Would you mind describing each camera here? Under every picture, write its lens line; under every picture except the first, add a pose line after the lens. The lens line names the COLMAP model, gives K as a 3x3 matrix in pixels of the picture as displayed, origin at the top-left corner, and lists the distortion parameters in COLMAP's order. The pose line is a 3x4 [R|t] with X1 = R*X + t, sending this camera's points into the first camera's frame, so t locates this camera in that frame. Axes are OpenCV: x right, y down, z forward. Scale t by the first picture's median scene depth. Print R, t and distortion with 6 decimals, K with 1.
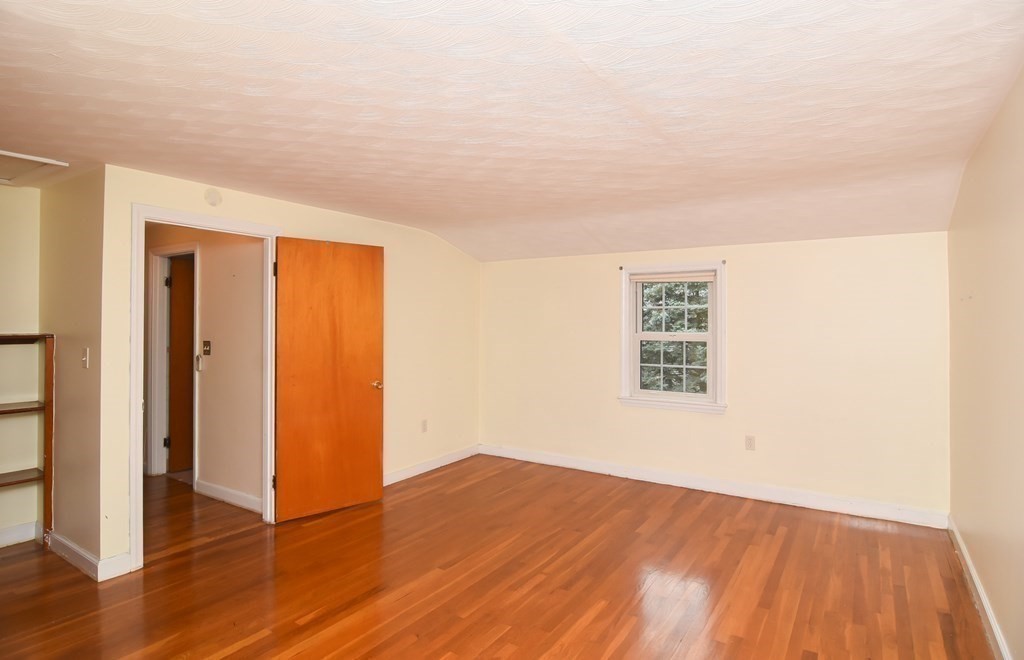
lens RADIAL K [[548.7, 0, 513.7], [0, 548.7, 326.0], [0, 0, 1]] dist [-0.003023, -0.007544]
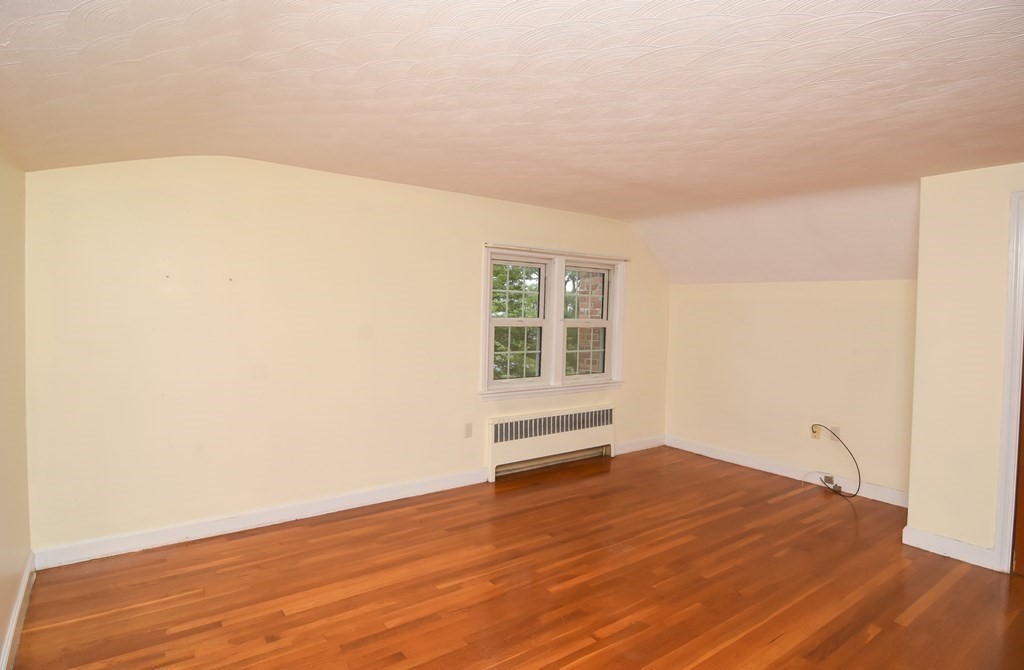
lens RADIAL K [[548.7, 0, 508.4], [0, 548.7, 334.0], [0, 0, 1]] dist [-0.003023, -0.007544]
pose [[-0.934047, -0.039505, 0.354958, -0.071939], [-0.021735, 0.998309, 0.053913, -0.010417], [-0.356488, 0.042643, -0.933326, 1.434576]]
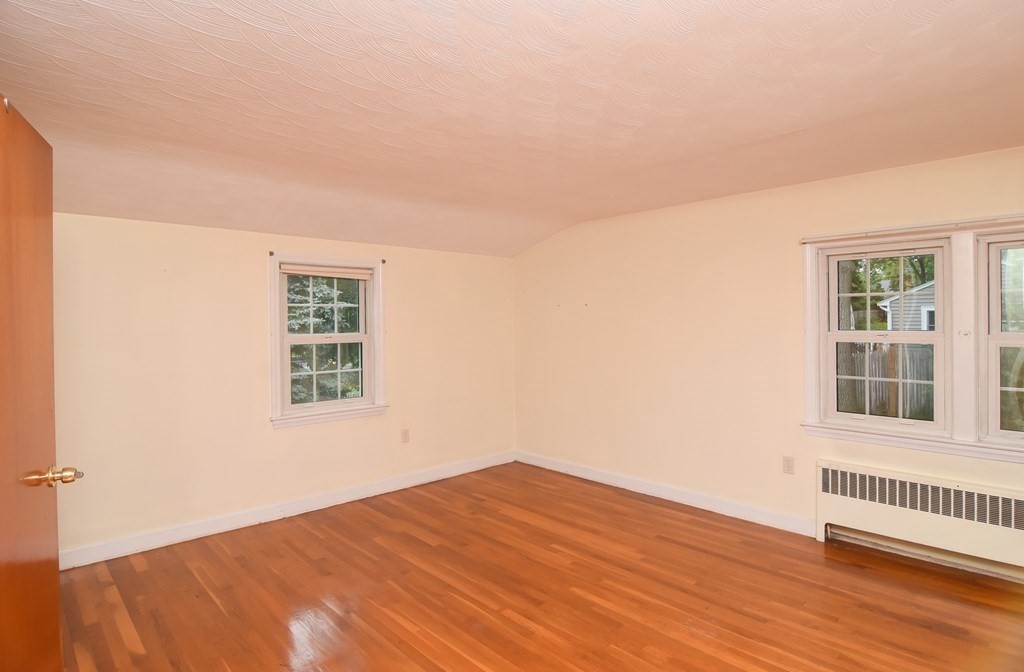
lens RADIAL K [[551.7, 0, 516.6], [0, 551.7, 332.5], [0, 0, 1]] dist [-0.013317, 0.000208]
pose [[0.235930, -0.024238, 0.971468, -0.638922], [0.016135, 0.999649, 0.021023, -0.005414], [-0.971636, 0.010715, 0.236238, 0.630198]]
